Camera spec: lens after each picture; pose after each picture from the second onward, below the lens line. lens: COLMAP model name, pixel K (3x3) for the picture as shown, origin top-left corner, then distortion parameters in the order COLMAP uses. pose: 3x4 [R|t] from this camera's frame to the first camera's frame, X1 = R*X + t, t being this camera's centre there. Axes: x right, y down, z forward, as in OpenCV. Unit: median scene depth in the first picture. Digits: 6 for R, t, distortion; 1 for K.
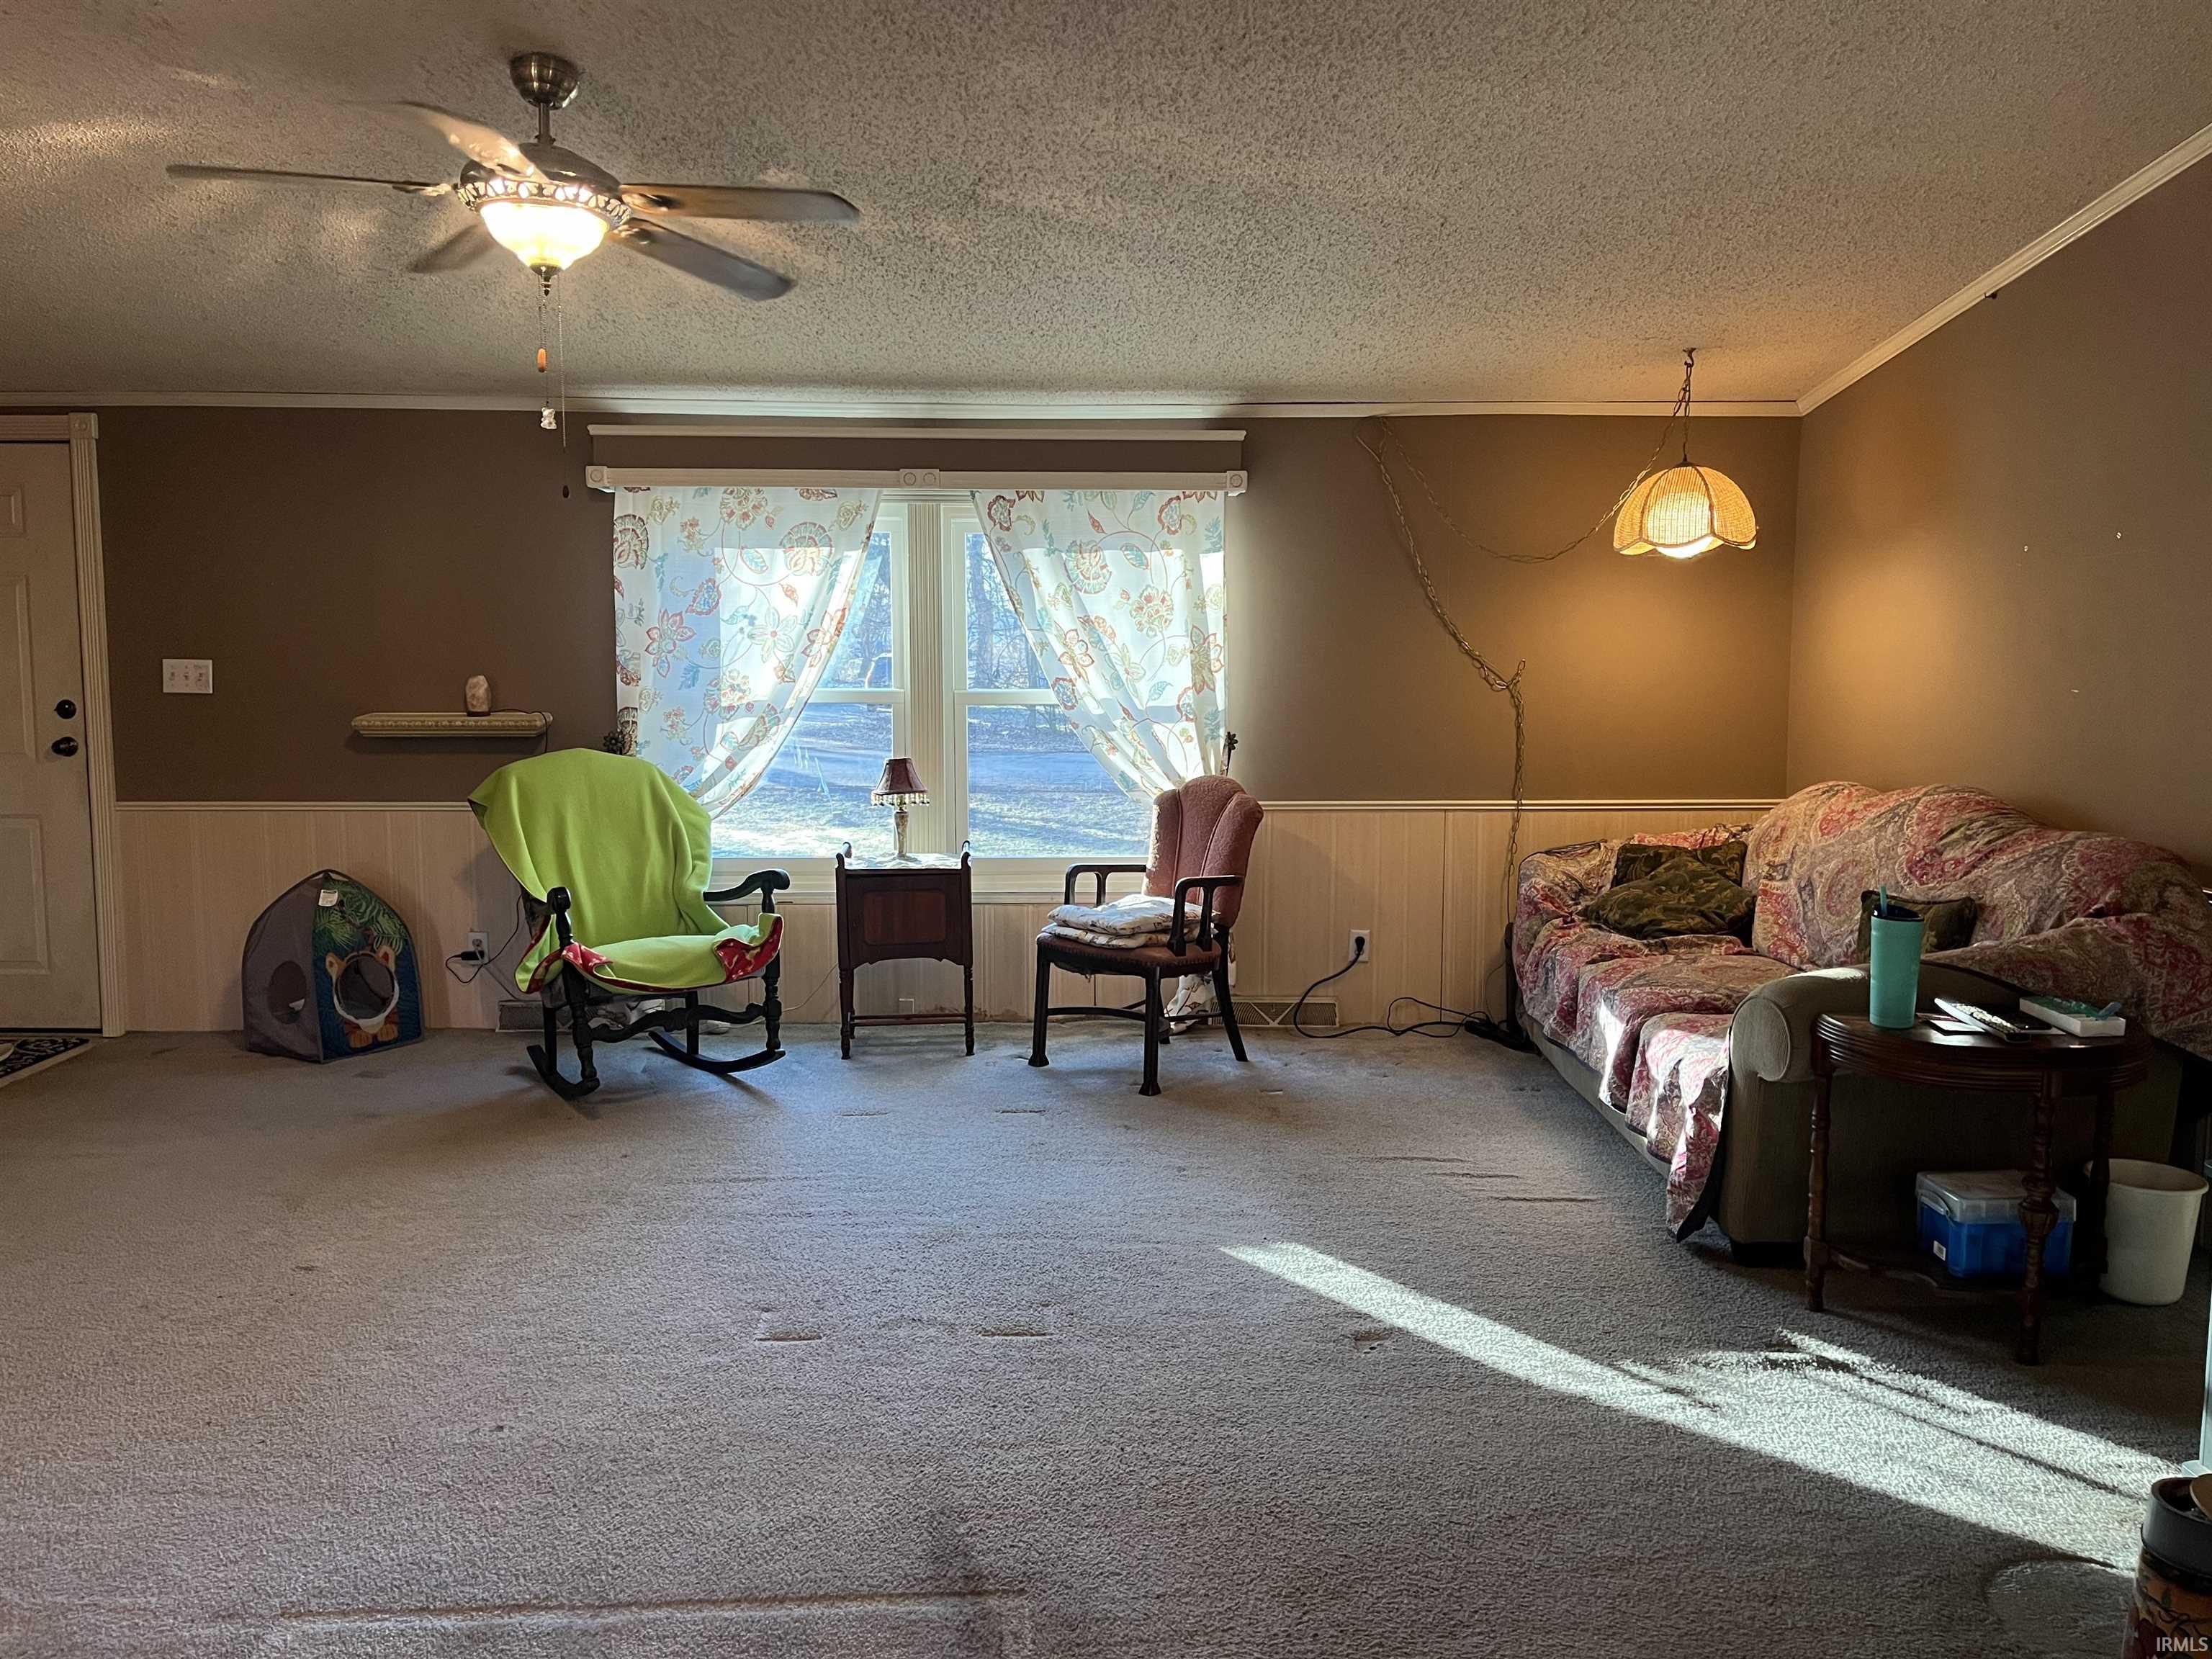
lens RADIAL K [[1671.7, 0, 1090.1], [0, 1671.7, 816.9], [0, 0, 1]] dist [0.086370, -0.117825]
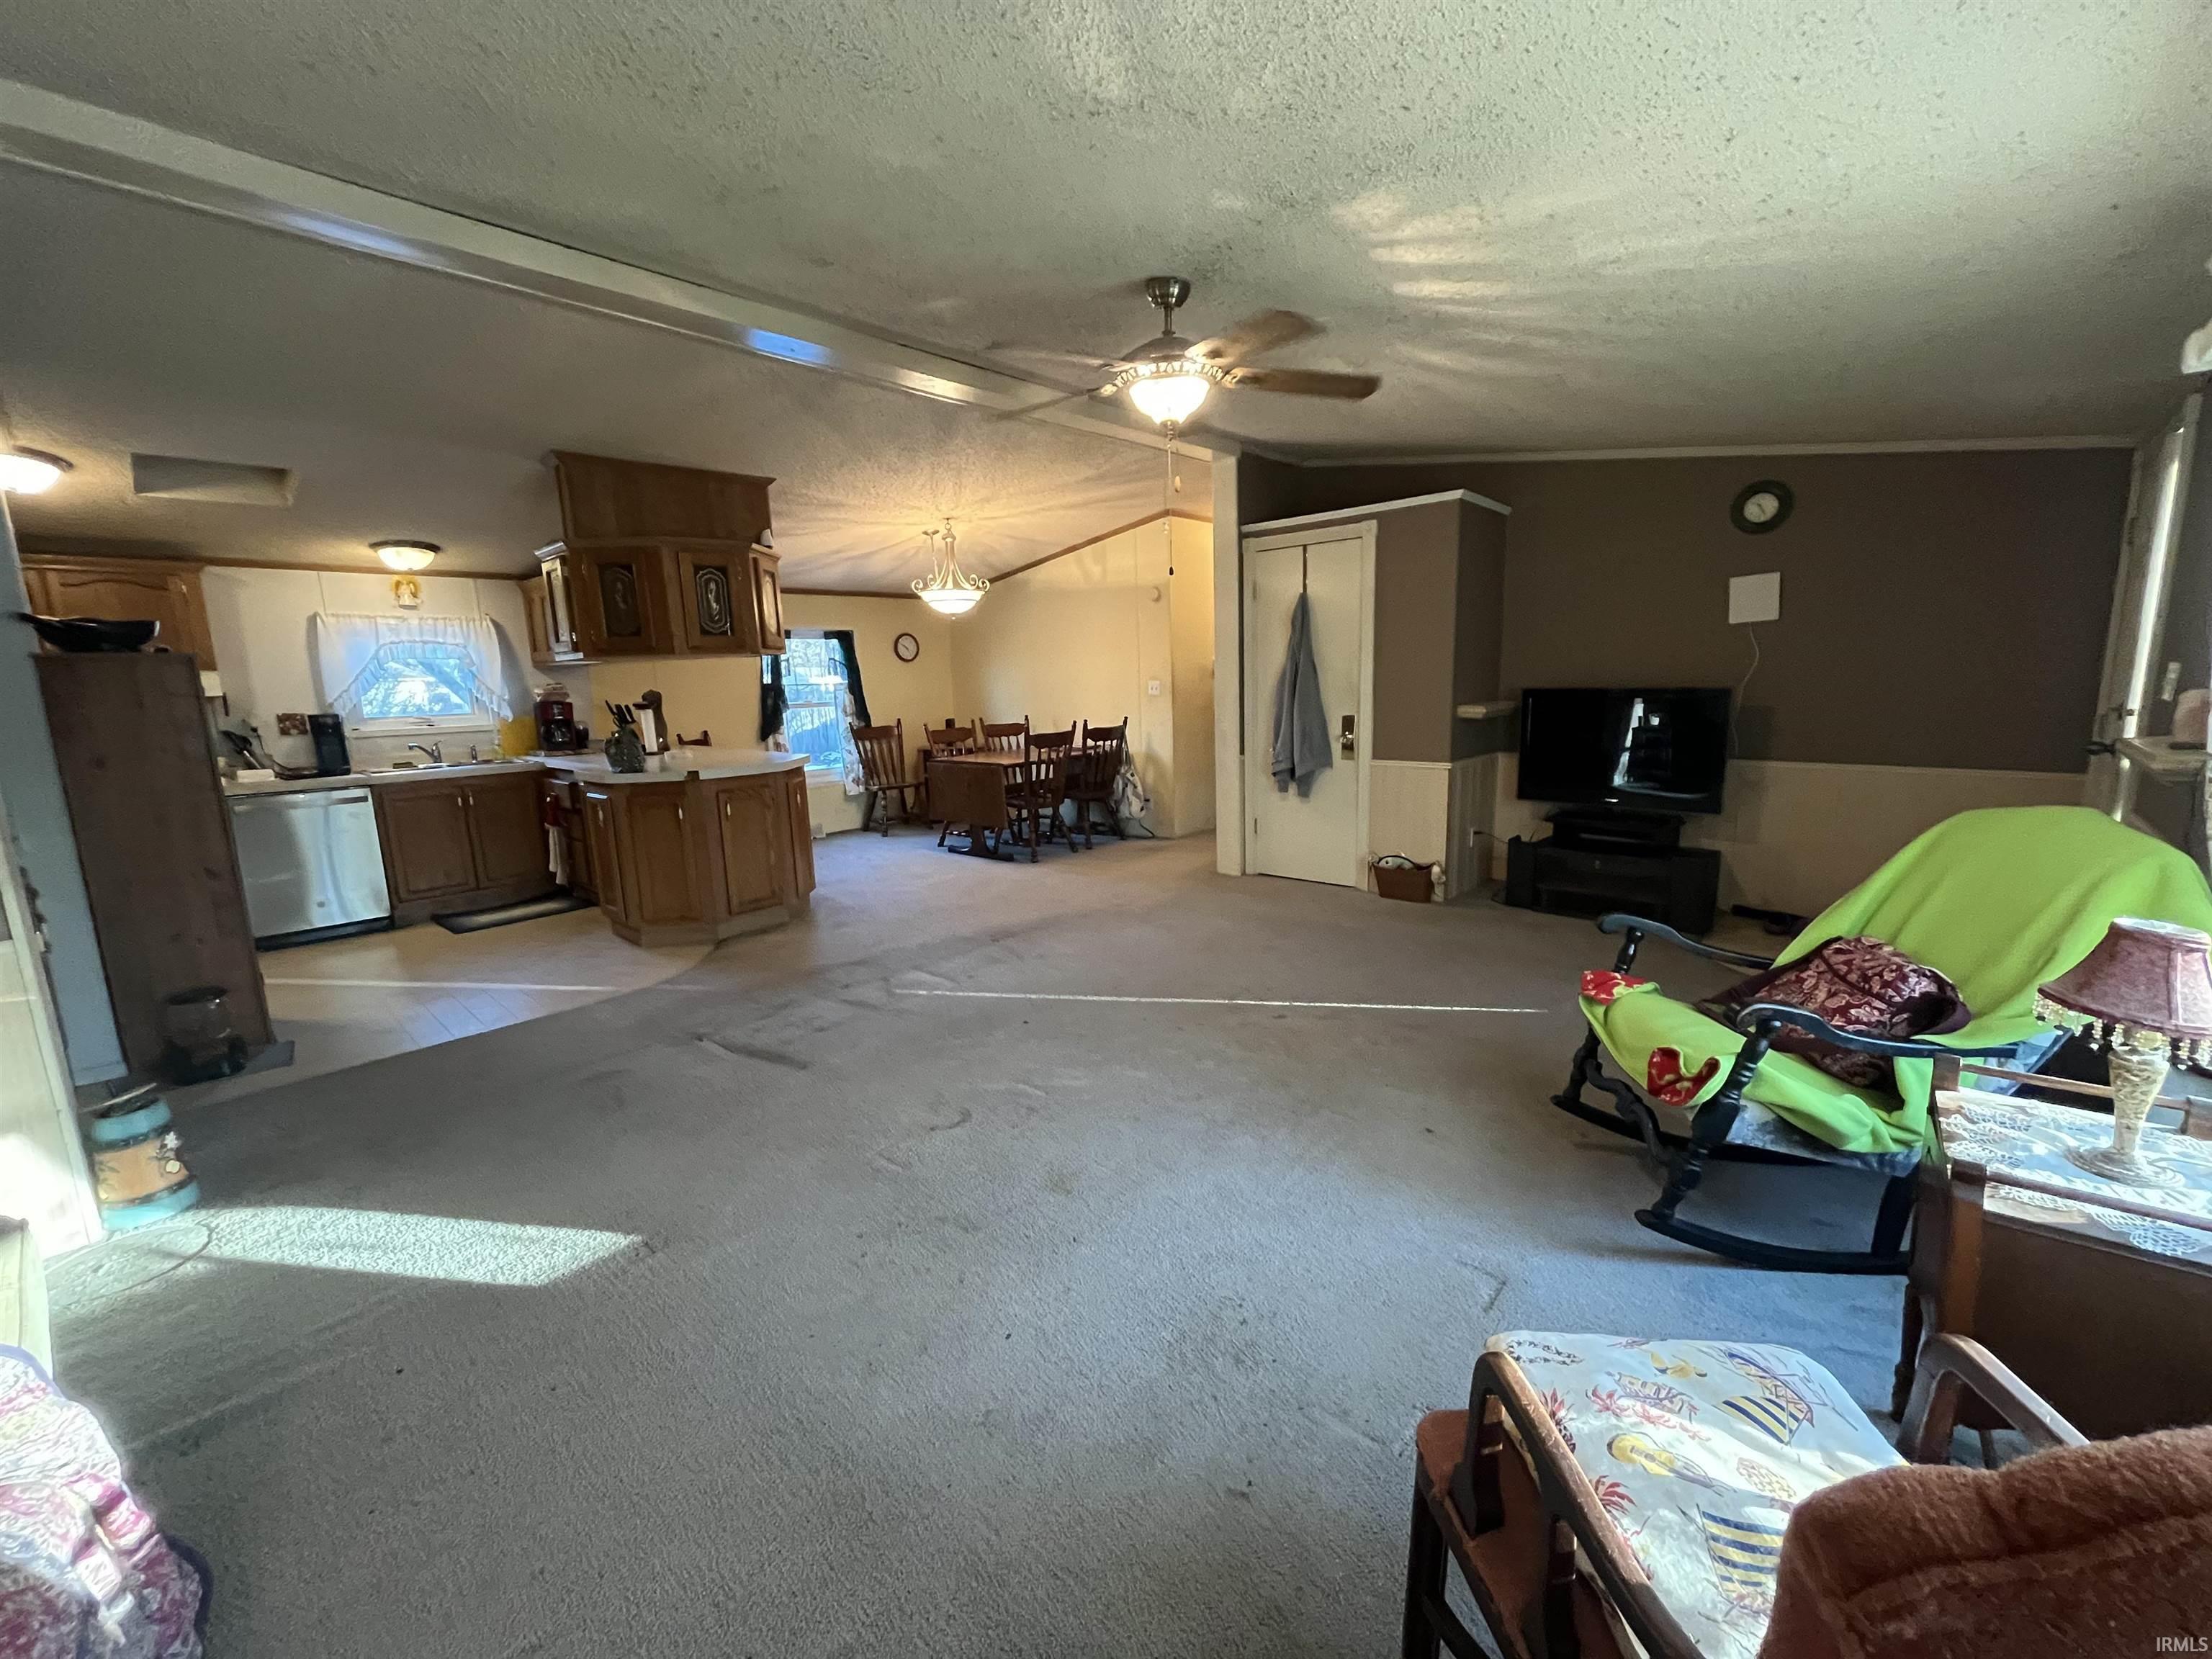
lens RADIAL K [[896.9, 0, 1100.9], [0, 896.9, 825.8], [0, 0, 1]] dist [-0.000522, 0.000046]
pose [[-0.696436, 0.137404, -0.704341, 0.209071], [-0.045016, 0.971200, 0.233974, -0.096899], [0.716205, 0.194655, -0.670193, 0.953281]]
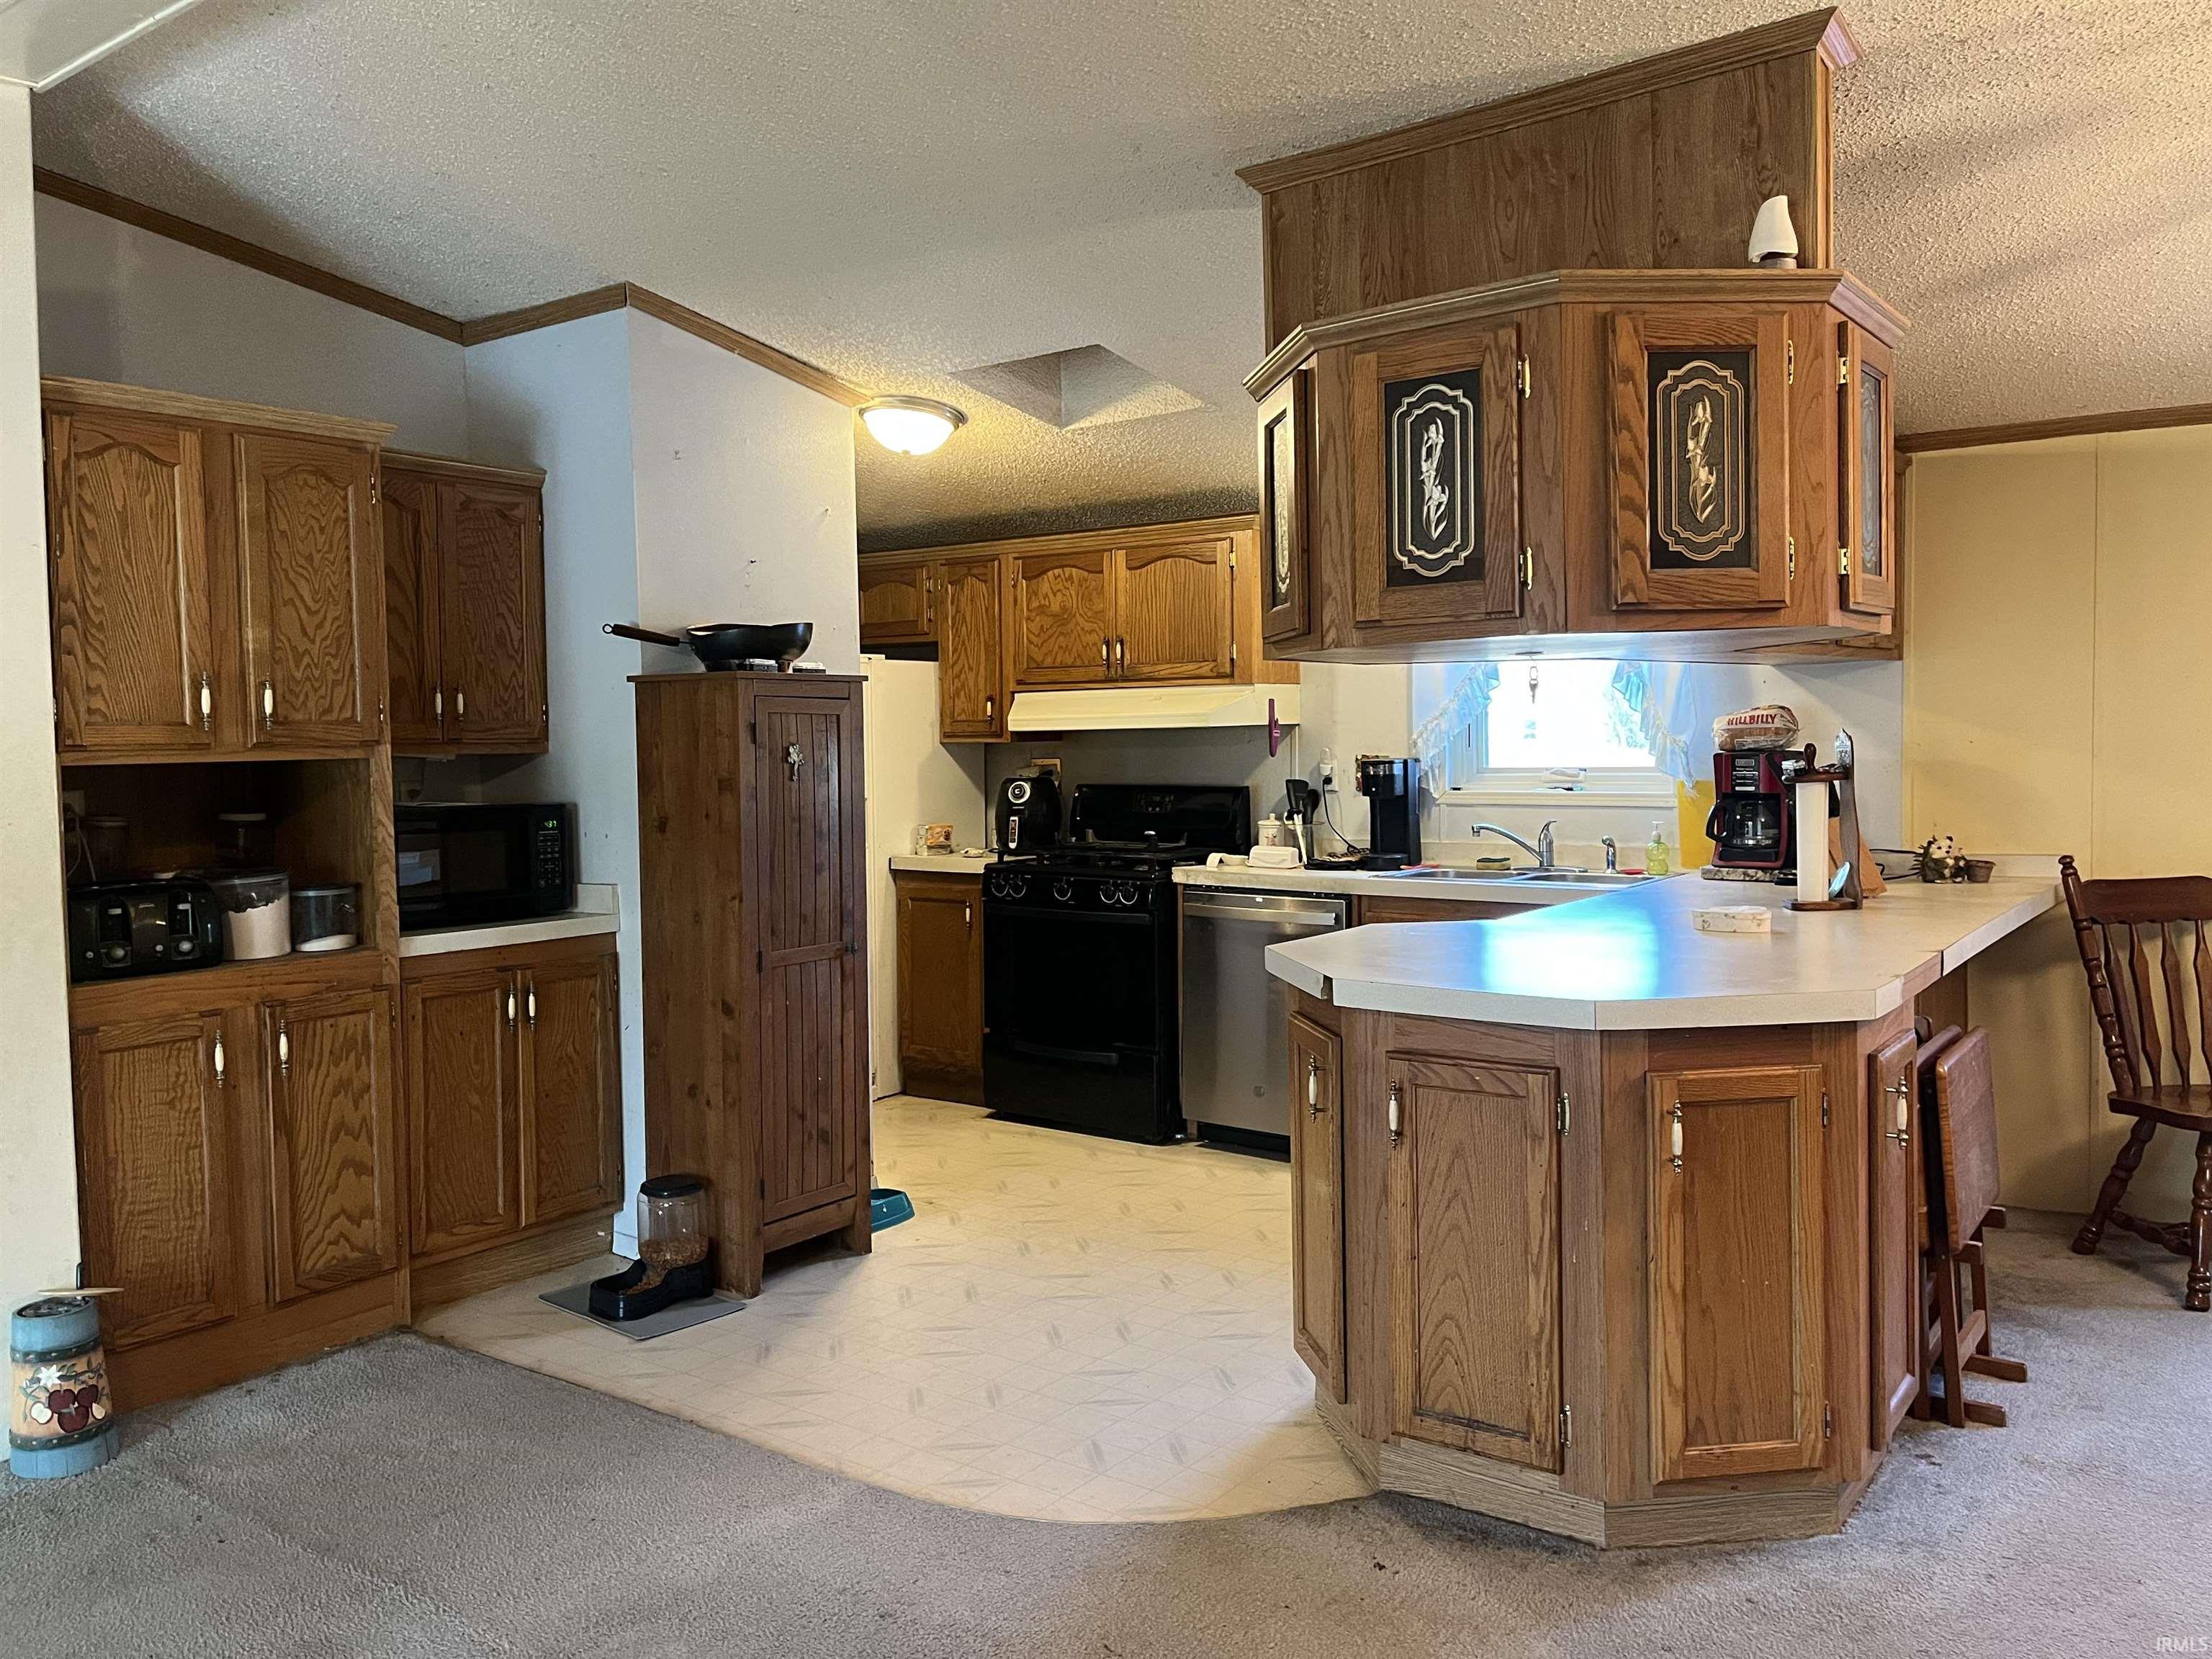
lens RADIAL K [[1664.9, 0, 1093.9], [0, 1664.9, 824.4], [0, 0, 1]] dist [0.083851, -0.110470]
pose [[-0.791396, -0.022704, 0.610882, -0.381254], [0.078728, 0.987203, 0.138682, -0.064261], [-0.606213, 0.157846, -0.779481, 0.577365]]
